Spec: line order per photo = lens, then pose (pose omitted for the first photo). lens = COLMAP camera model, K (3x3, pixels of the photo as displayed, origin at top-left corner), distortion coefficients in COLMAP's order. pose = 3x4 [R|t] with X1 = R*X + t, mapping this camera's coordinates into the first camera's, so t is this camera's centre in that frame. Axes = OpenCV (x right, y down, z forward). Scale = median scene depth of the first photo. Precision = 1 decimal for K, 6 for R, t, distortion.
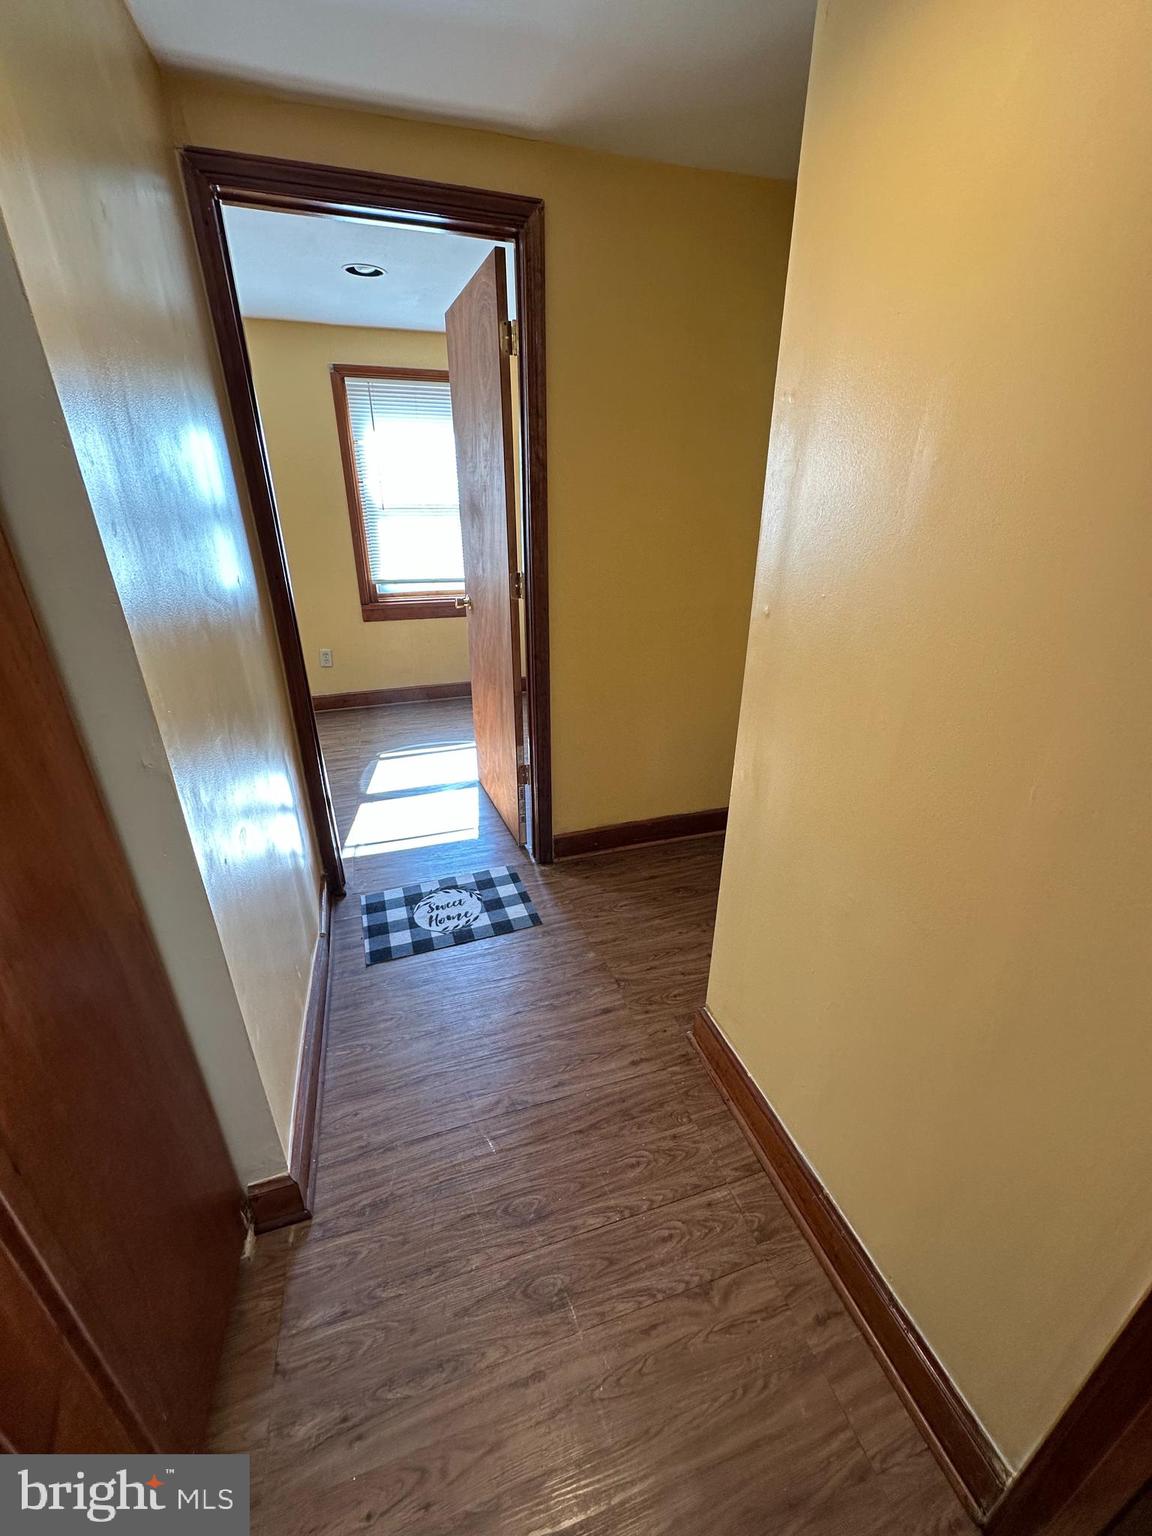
lens RADIAL K [[609.6, 0, 576.4], [0, 609.6, 763.7], [0, 0, 1]] dist [-0.004270, 0.001324]
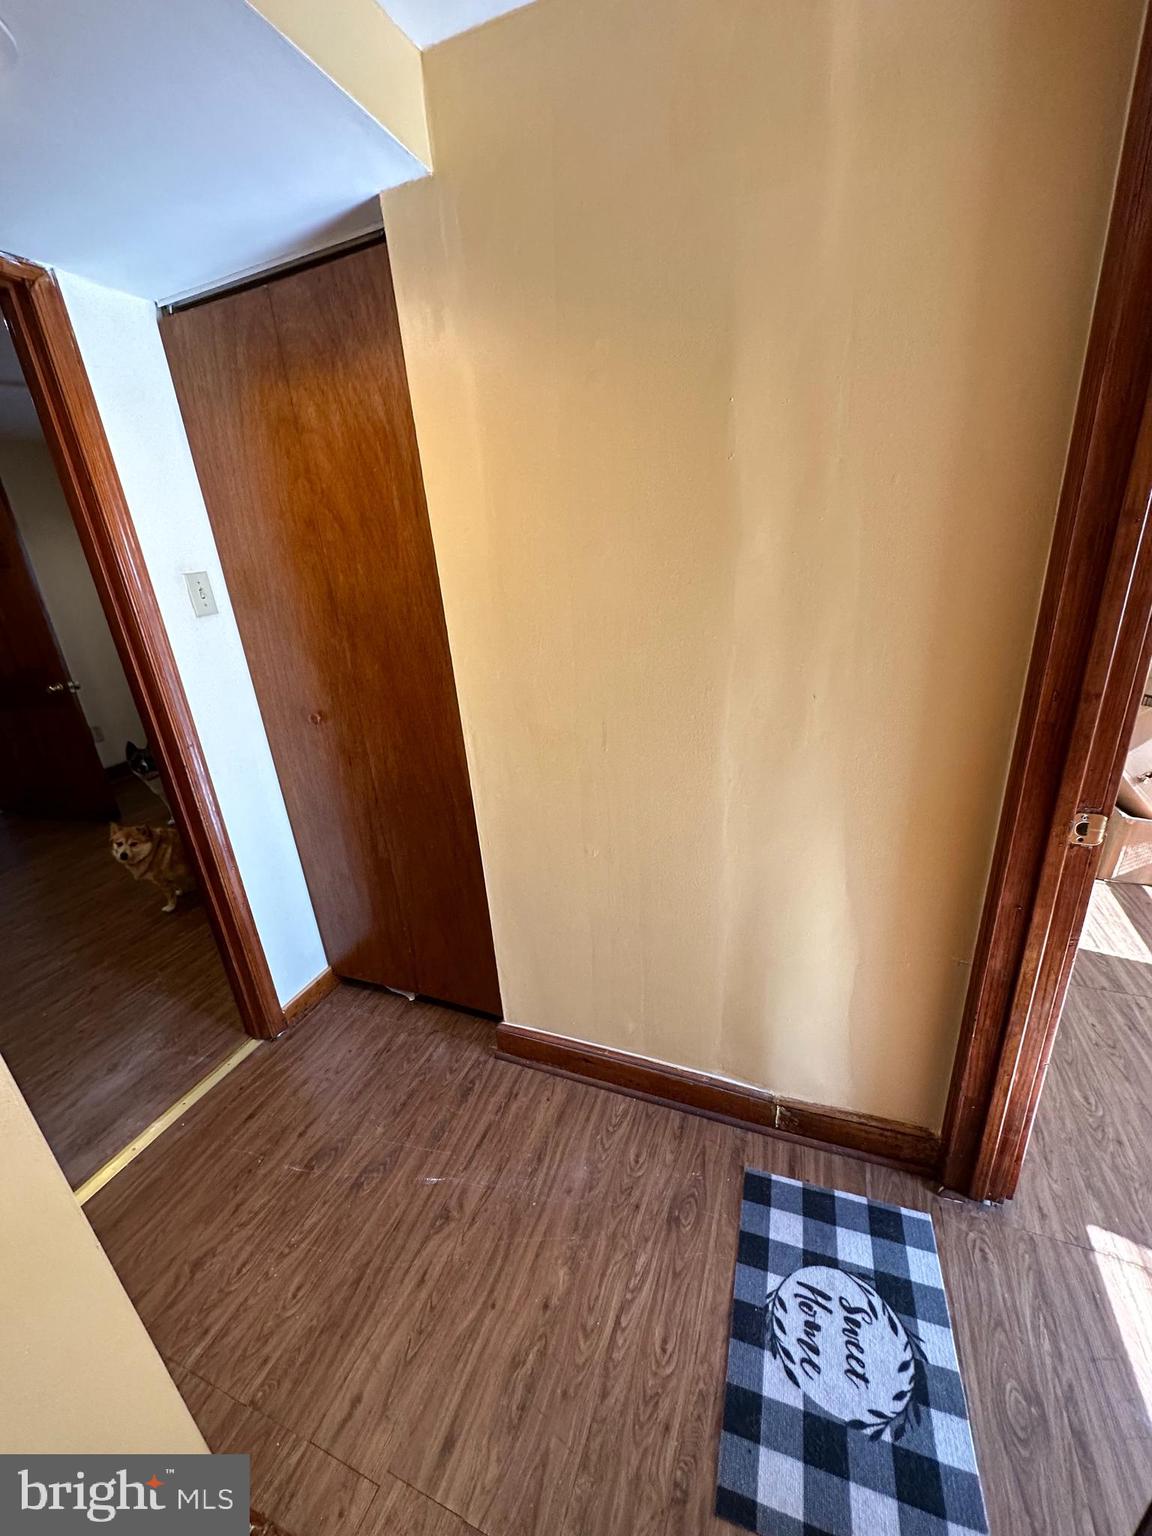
lens RADIAL K [[609.6, 0, 571.0], [0, 609.6, 770.6], [0, 0, 1]] dist [-0.004270, 0.001324]
pose [[-0.633948, 0.310197, -0.708440, 0.207580], [-0.250169, 0.784535, 0.567380, -0.517106], [0.731796, 0.536919, -0.419753, 1.083164]]
